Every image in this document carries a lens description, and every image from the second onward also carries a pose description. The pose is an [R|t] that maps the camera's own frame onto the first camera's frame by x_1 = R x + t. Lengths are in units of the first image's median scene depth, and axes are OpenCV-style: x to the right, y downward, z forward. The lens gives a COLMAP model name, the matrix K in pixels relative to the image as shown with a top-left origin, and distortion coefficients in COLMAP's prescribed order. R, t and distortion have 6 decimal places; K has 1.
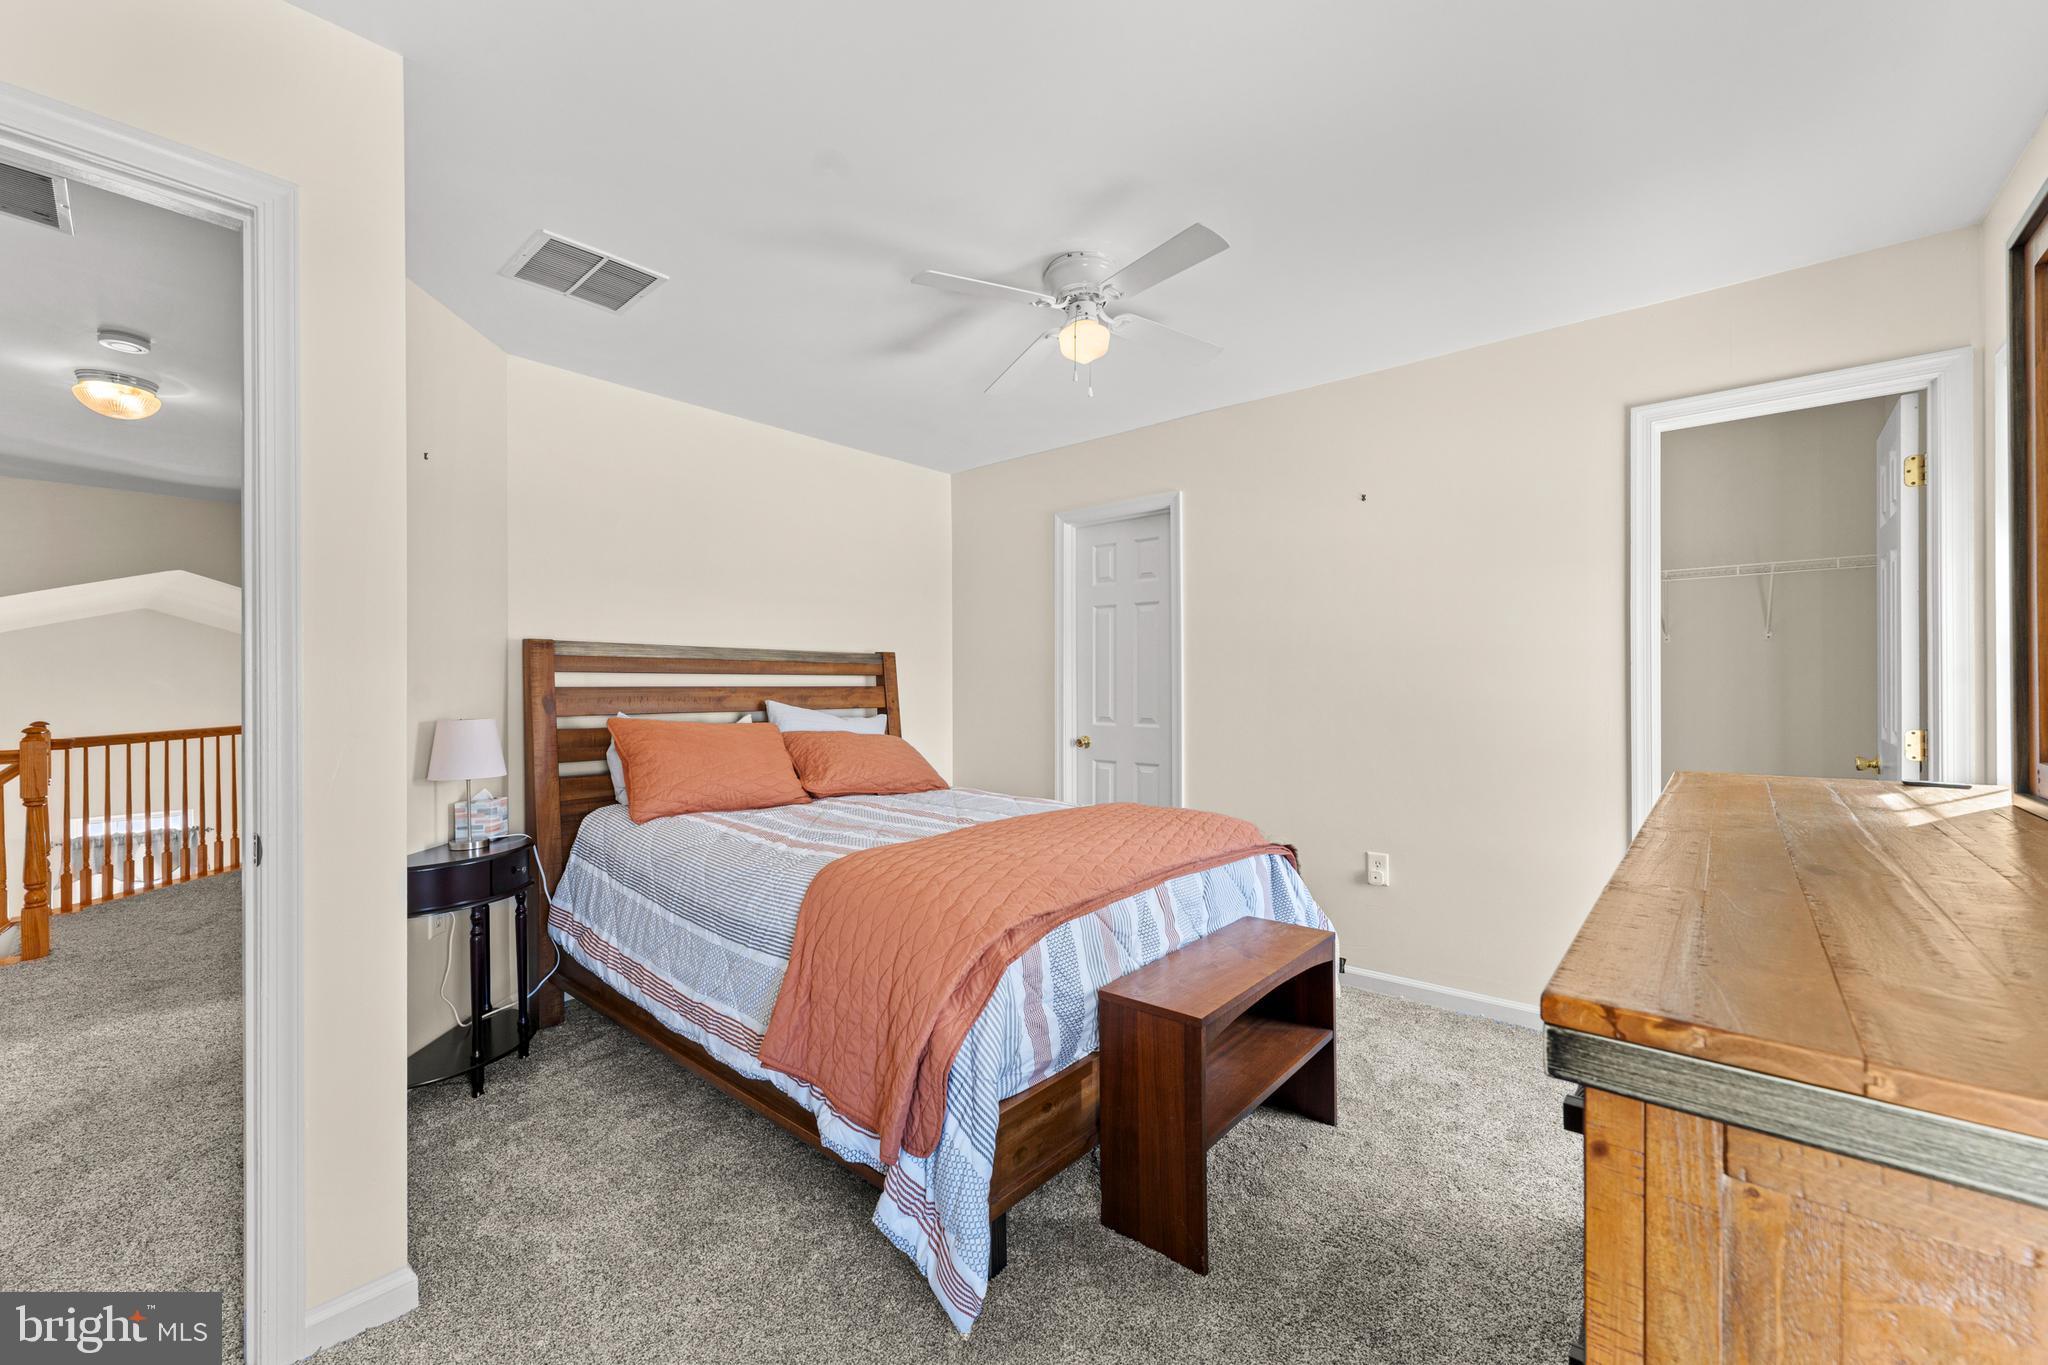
lens RADIAL K [[813.5, 0, 1023.9], [0, 813.5, 682.3], [0, 0, 1]] dist [0.000432, -0.000006]
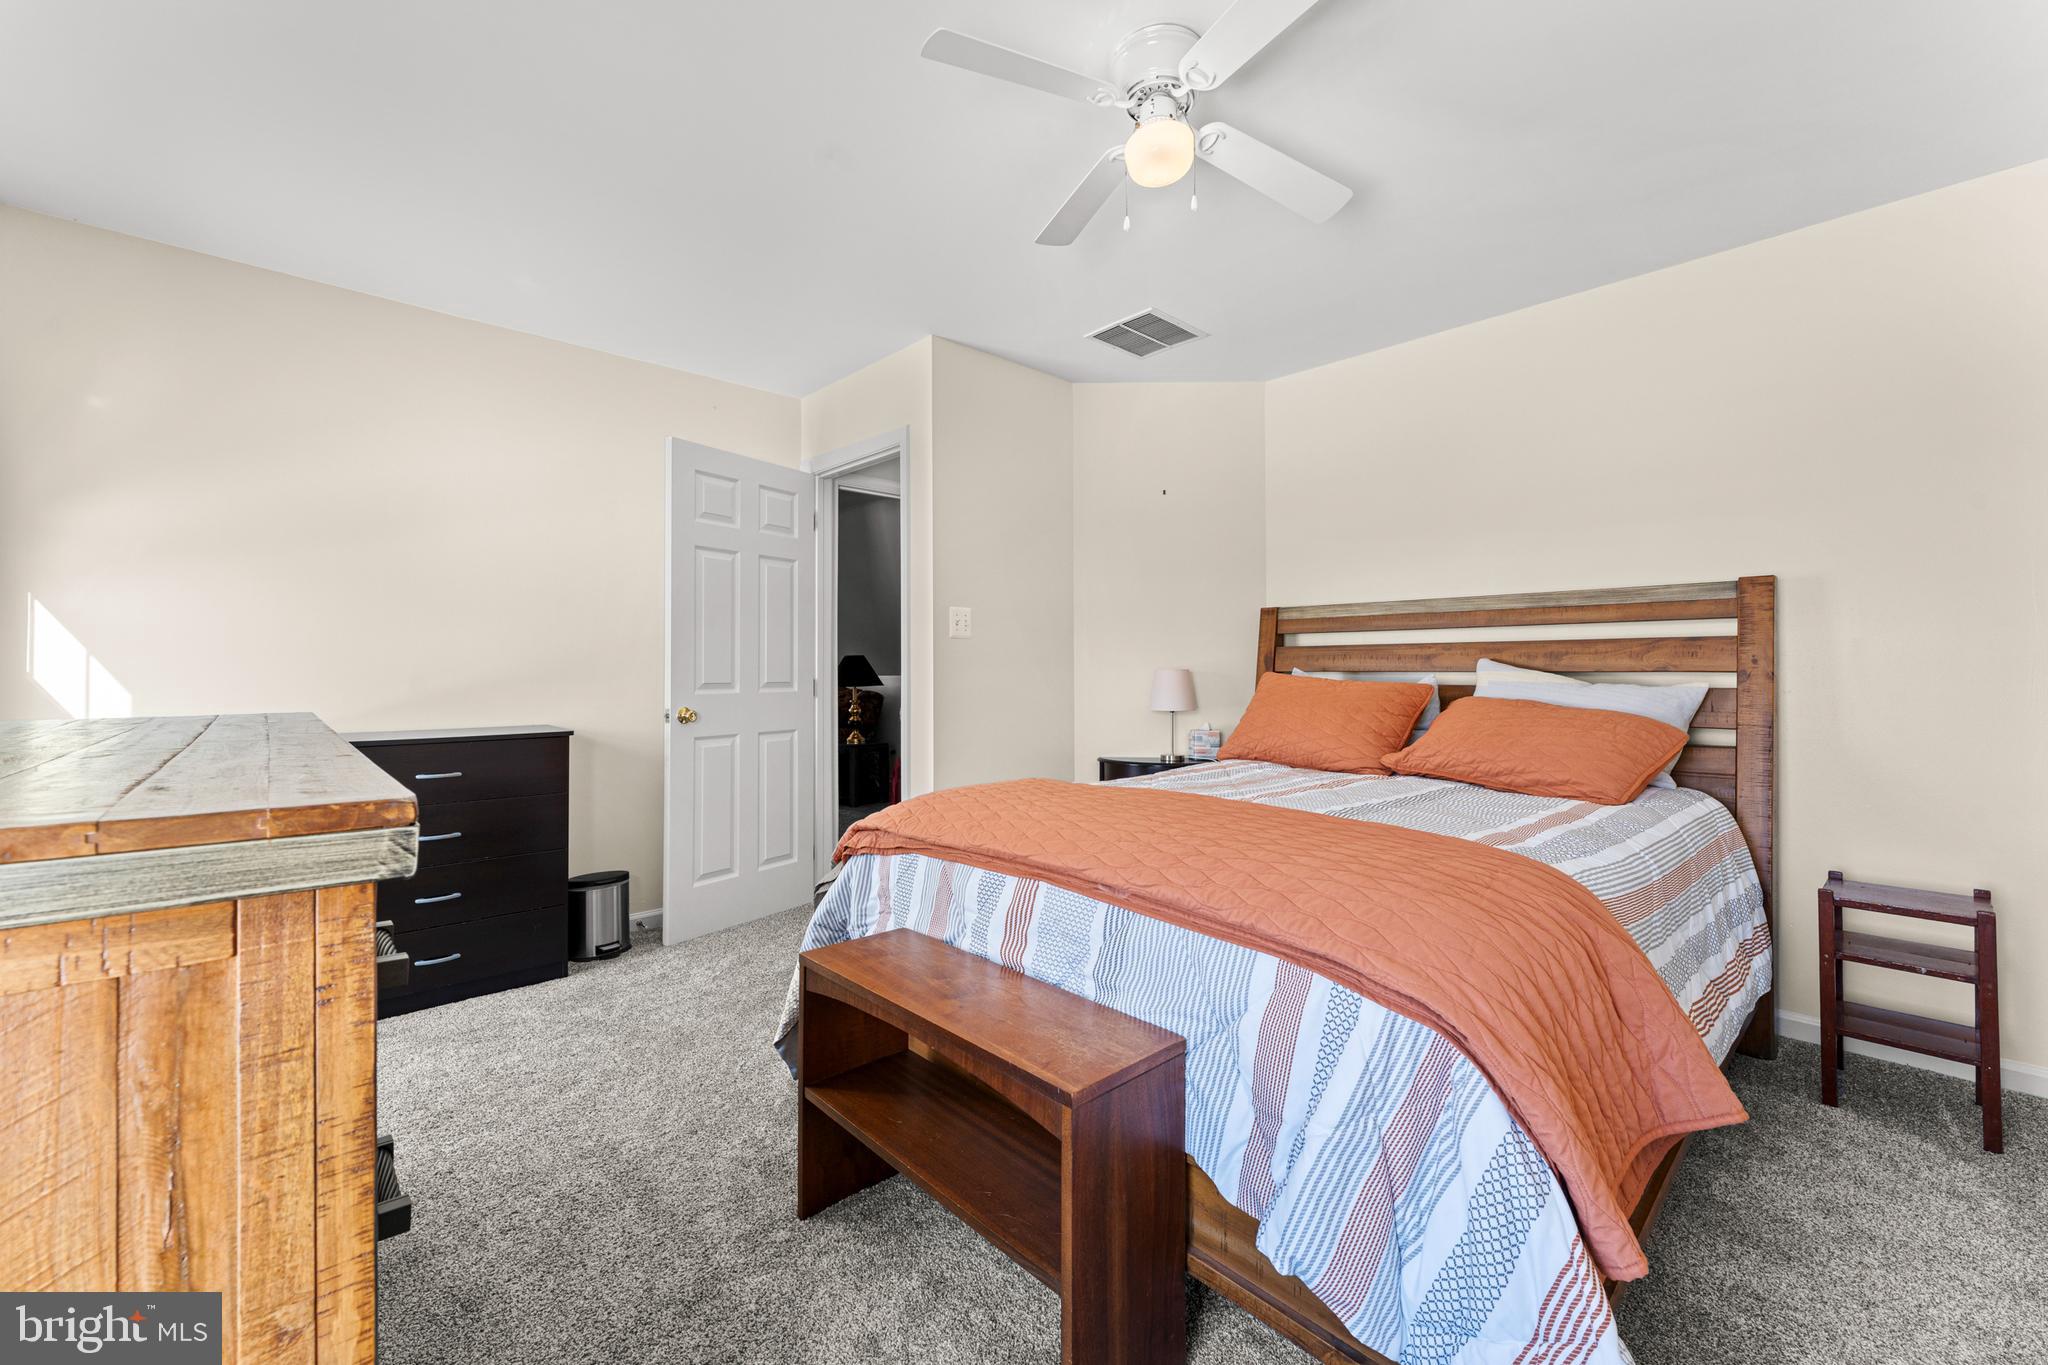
lens RADIAL K [[813.5, 0, 1023.2], [0, 813.5, 671.1], [0, 0, 1]] dist [0.000432, -0.000006]
pose [[-0.127852, 0.002274, -0.991791, 0.614397], [0.000528, 0.999997, 0.002225, 0.036587], [0.991793, -0.000240, -0.127853, 0.733438]]
